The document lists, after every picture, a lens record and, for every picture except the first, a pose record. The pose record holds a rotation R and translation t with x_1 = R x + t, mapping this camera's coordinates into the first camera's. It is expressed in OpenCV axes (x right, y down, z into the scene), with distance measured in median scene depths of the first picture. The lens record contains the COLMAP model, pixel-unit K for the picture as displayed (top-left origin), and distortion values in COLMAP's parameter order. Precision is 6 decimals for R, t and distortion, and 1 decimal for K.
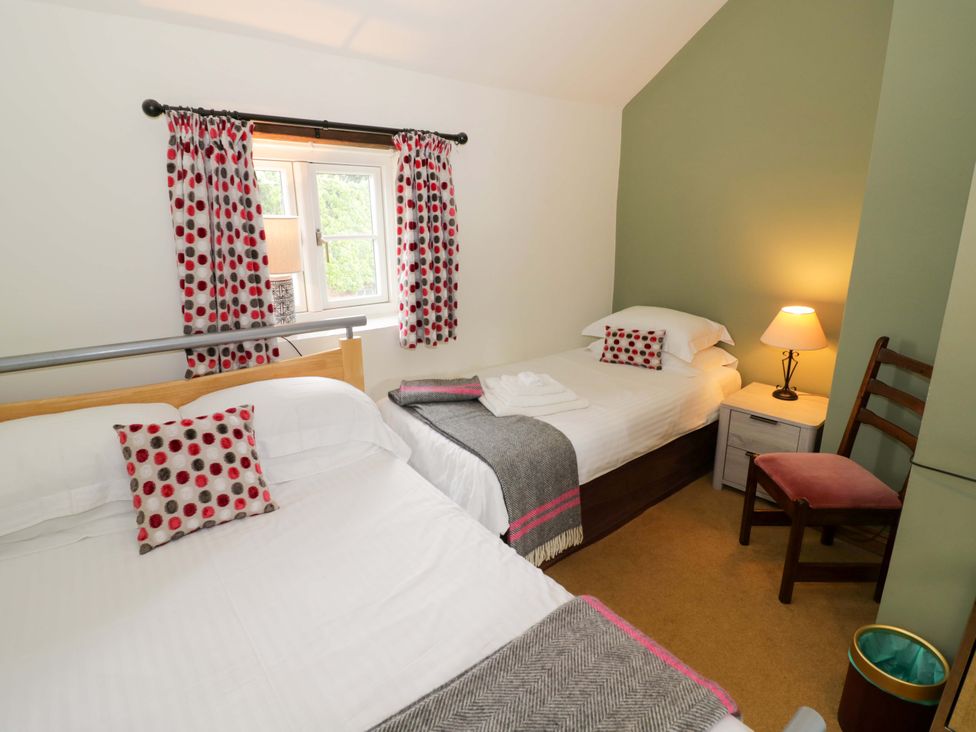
lens RADIAL K [[509.2, 0, 488.0], [0, 509.2, 357.1], [0, 0, 1]] dist [-0.000186, -0.011938]
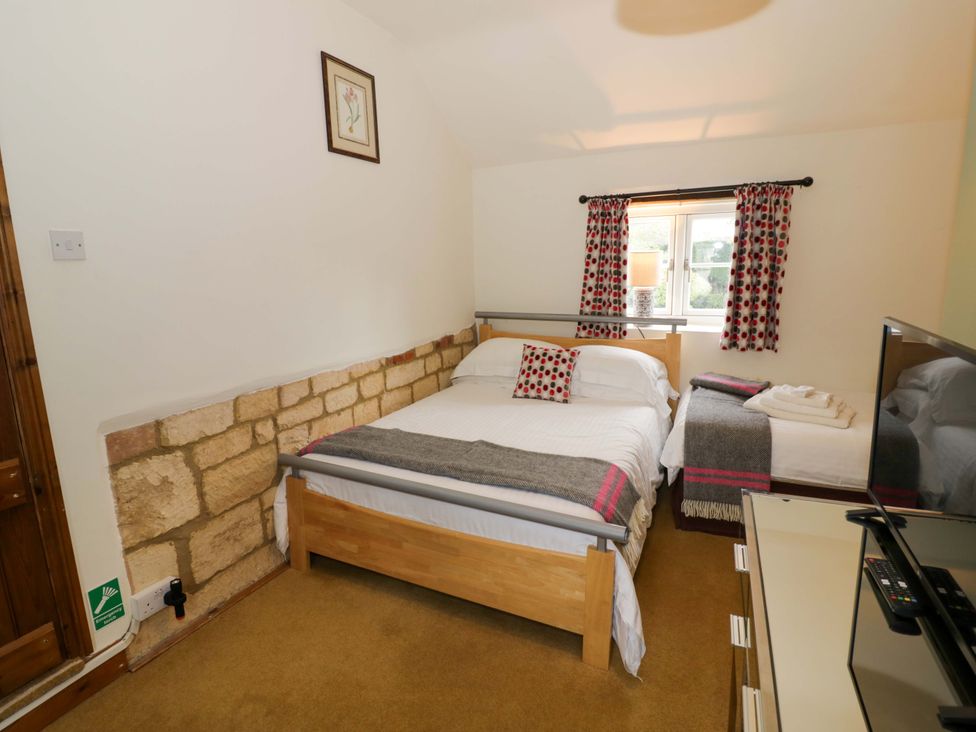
lens RADIAL K [[509.2, 0, 484.8], [0, 509.2, 358.4], [0, 0, 1]] dist [-0.000186, -0.011938]
pose [[0.445951, 0.163748, -0.879951, 0.824528], [-0.215706, 0.973808, 0.071896, 0.048603], [0.868677, 0.157748, 0.469592, -0.147818]]
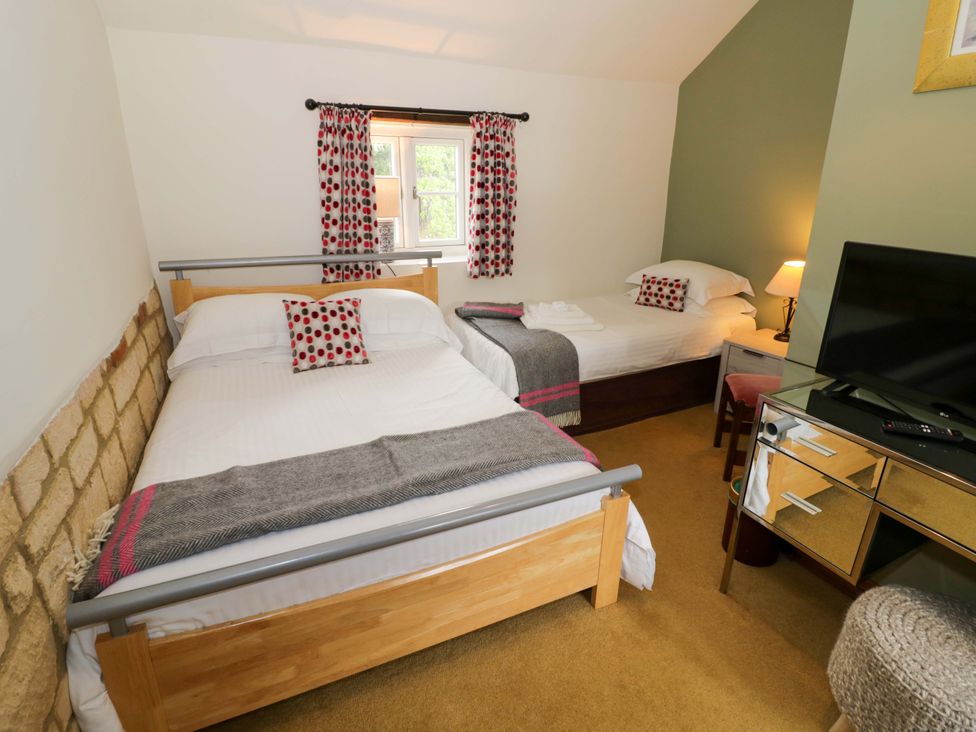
lens RADIAL K [[509.2, 0, 488.8], [0, 509.2, 357.6], [0, 0, 1]] dist [-0.000186, -0.011938]
pose [[0.974021, 0.086402, -0.209329, 0.211730], [-0.072614, 0.994707, 0.072695, 0.103960], [0.214502, -0.055606, 0.975139, -0.360248]]
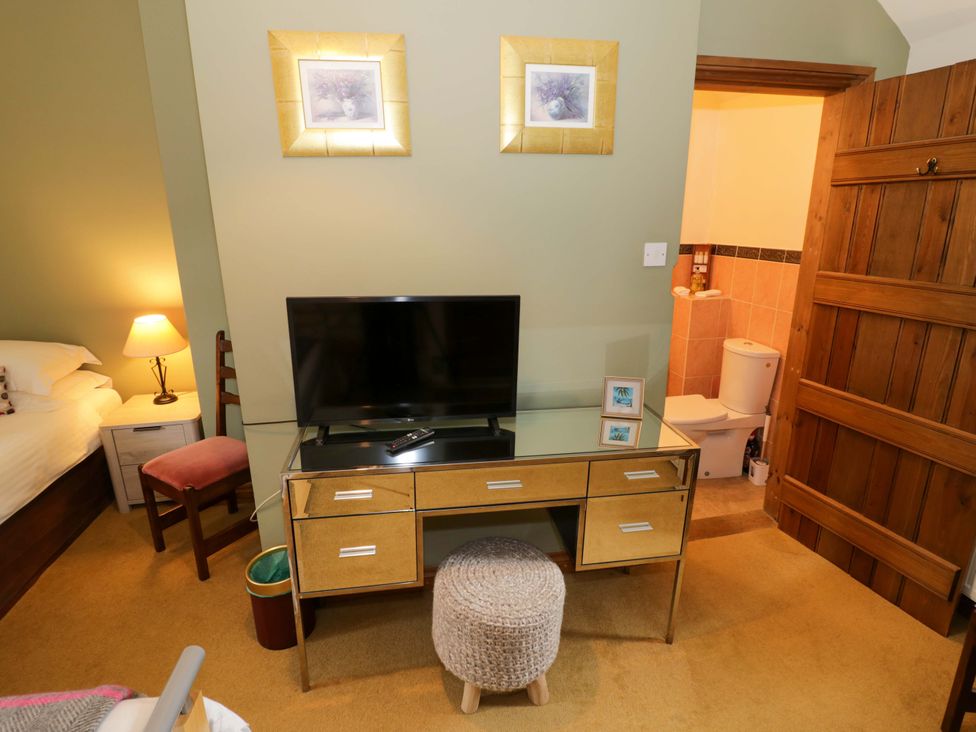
lens RADIAL K [[509.2, 0, 485.4], [0, 509.2, 355.4], [0, 0, 1]] dist [-0.000186, -0.011938]
pose [[0.487032, -0.219652, 0.845312, 0.046190], [0.226980, 0.966435, 0.120350, 0.013114], [-0.843374, 0.133255, 0.520541, -0.149353]]
